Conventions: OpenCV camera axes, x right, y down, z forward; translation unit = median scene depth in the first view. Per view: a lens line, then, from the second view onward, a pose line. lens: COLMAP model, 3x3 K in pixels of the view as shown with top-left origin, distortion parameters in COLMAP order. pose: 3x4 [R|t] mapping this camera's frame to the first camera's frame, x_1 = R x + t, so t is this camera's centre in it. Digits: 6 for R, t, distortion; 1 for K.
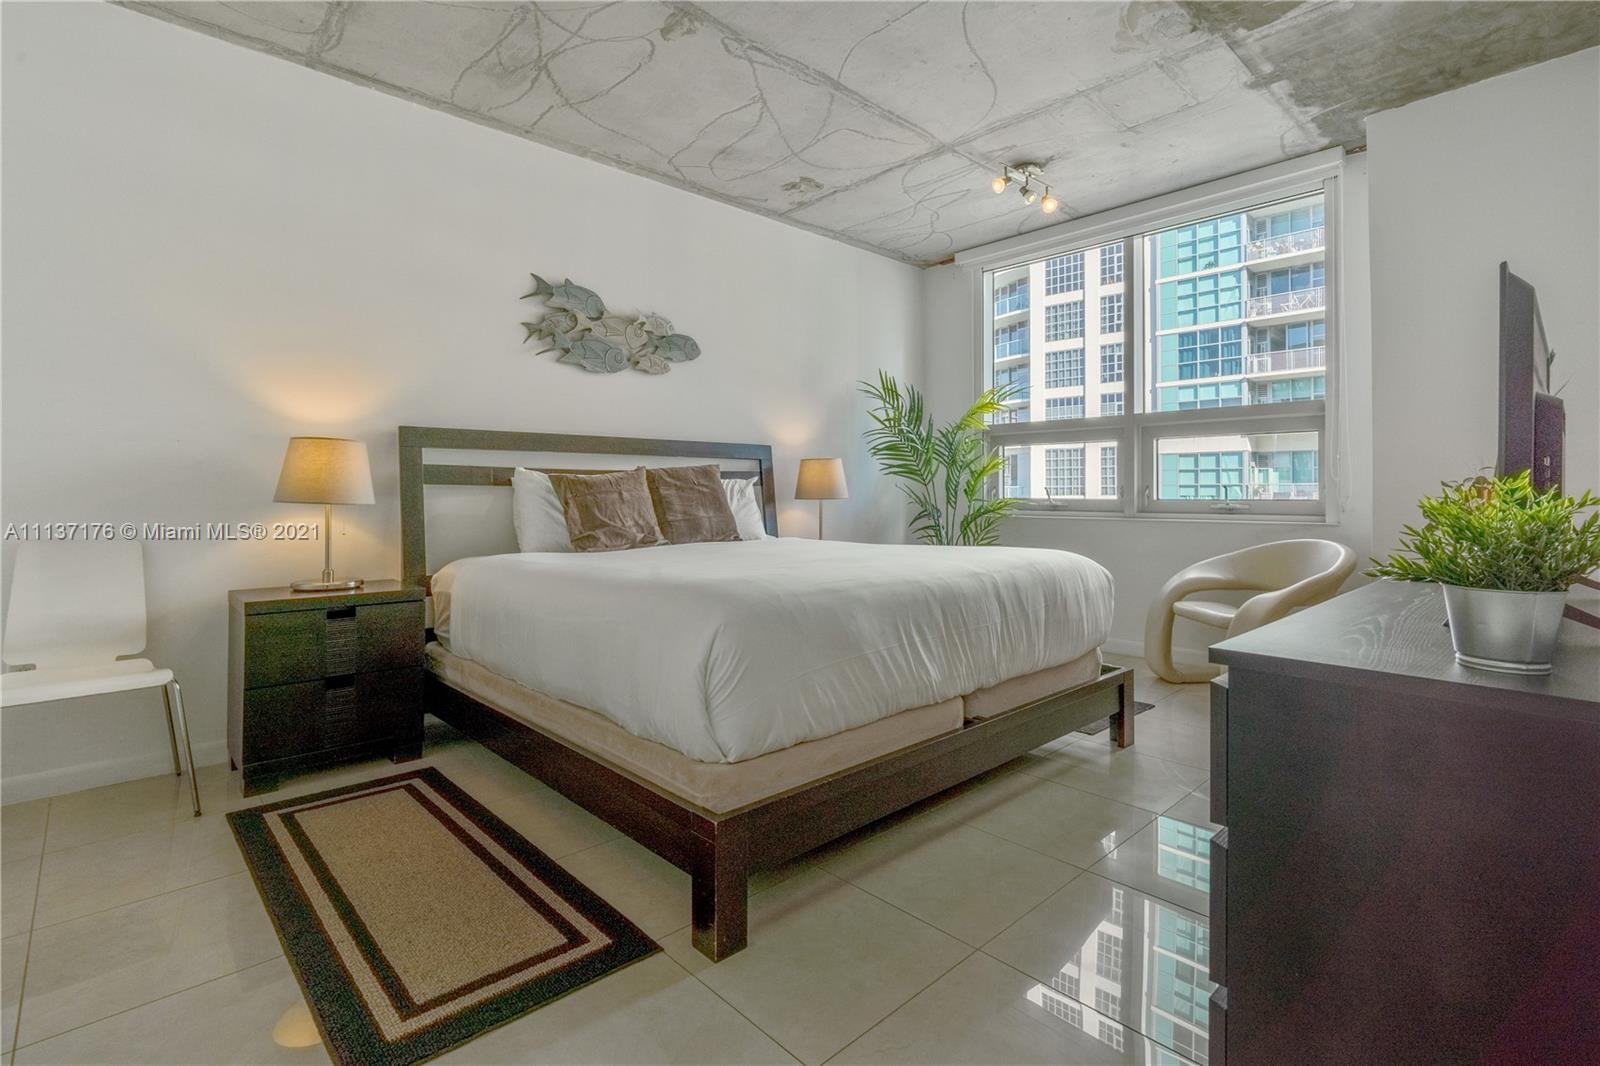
lens RADIAL K [[741.7, 0, 797.1], [0, 741.7, 501.8], [0, 0, 1]] dist [-0.004043, 0.000309]
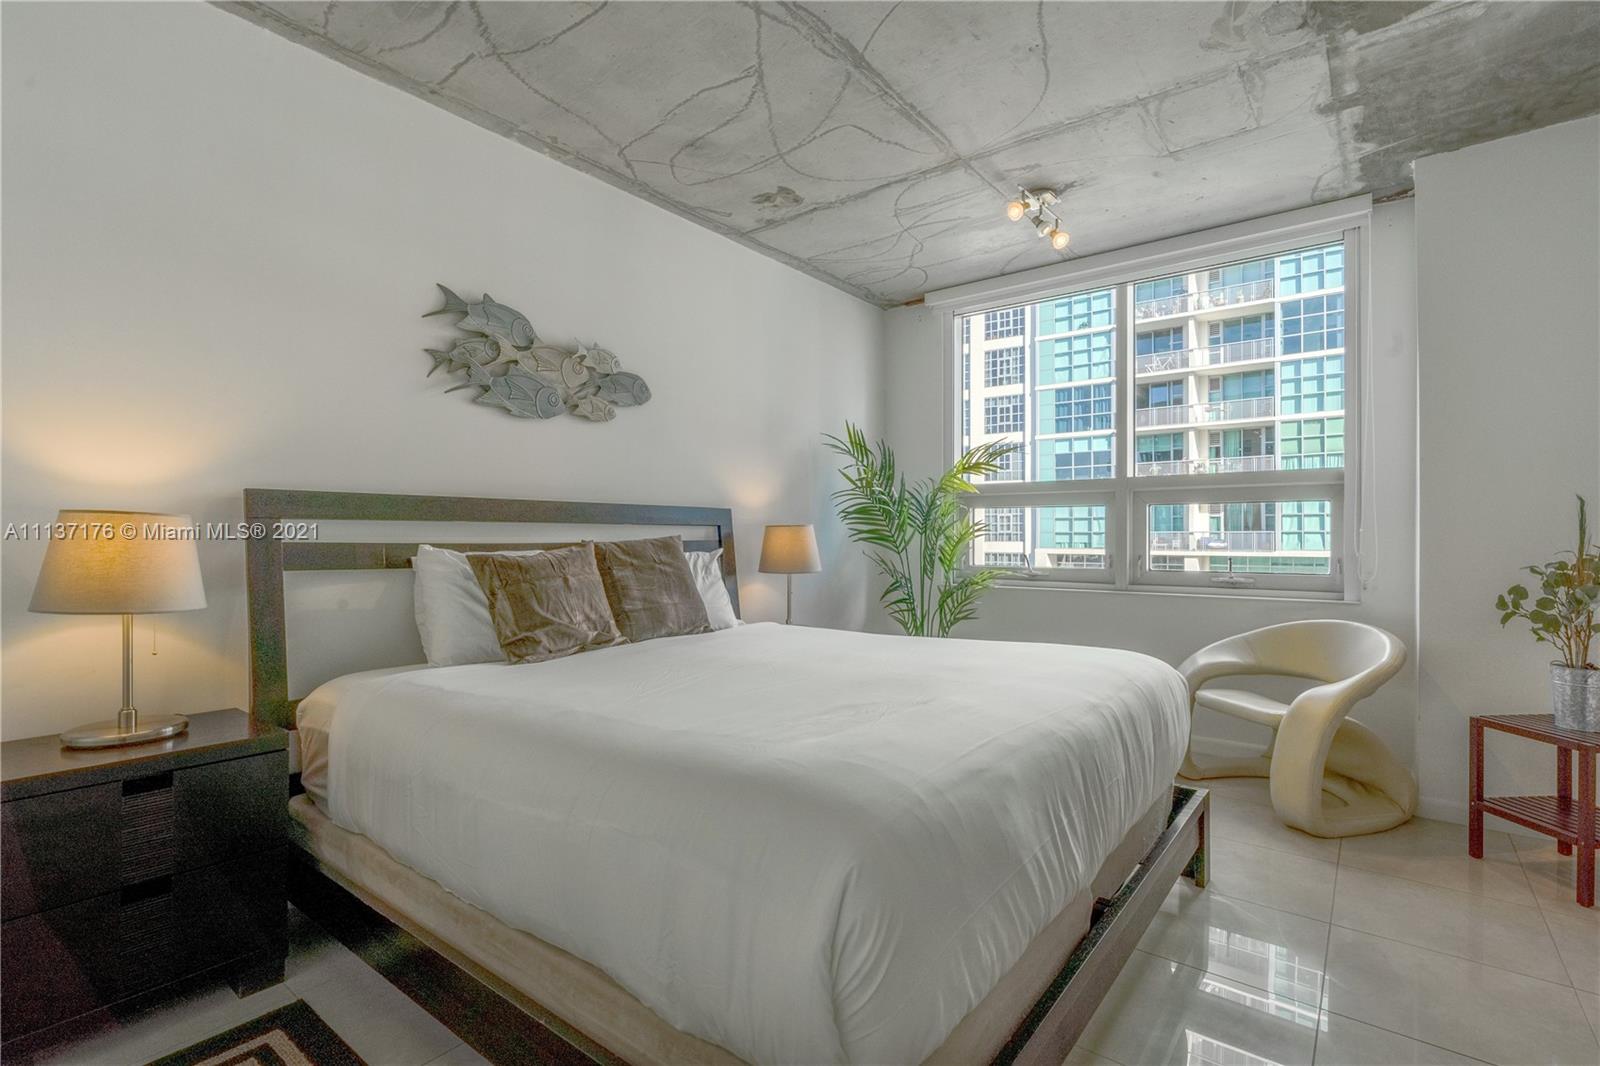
lens RADIAL K [[737.8, 0, 798.4], [0, 737.8, 551.4], [0, 0, 1]] dist [-0.002704, -0.000093]
pose [[0.988409, -0.000472, 0.151816, -0.106586], [-0.000631, 0.999974, 0.007221, -0.041149], [-0.151815, -0.007233, 0.988382, 0.196640]]
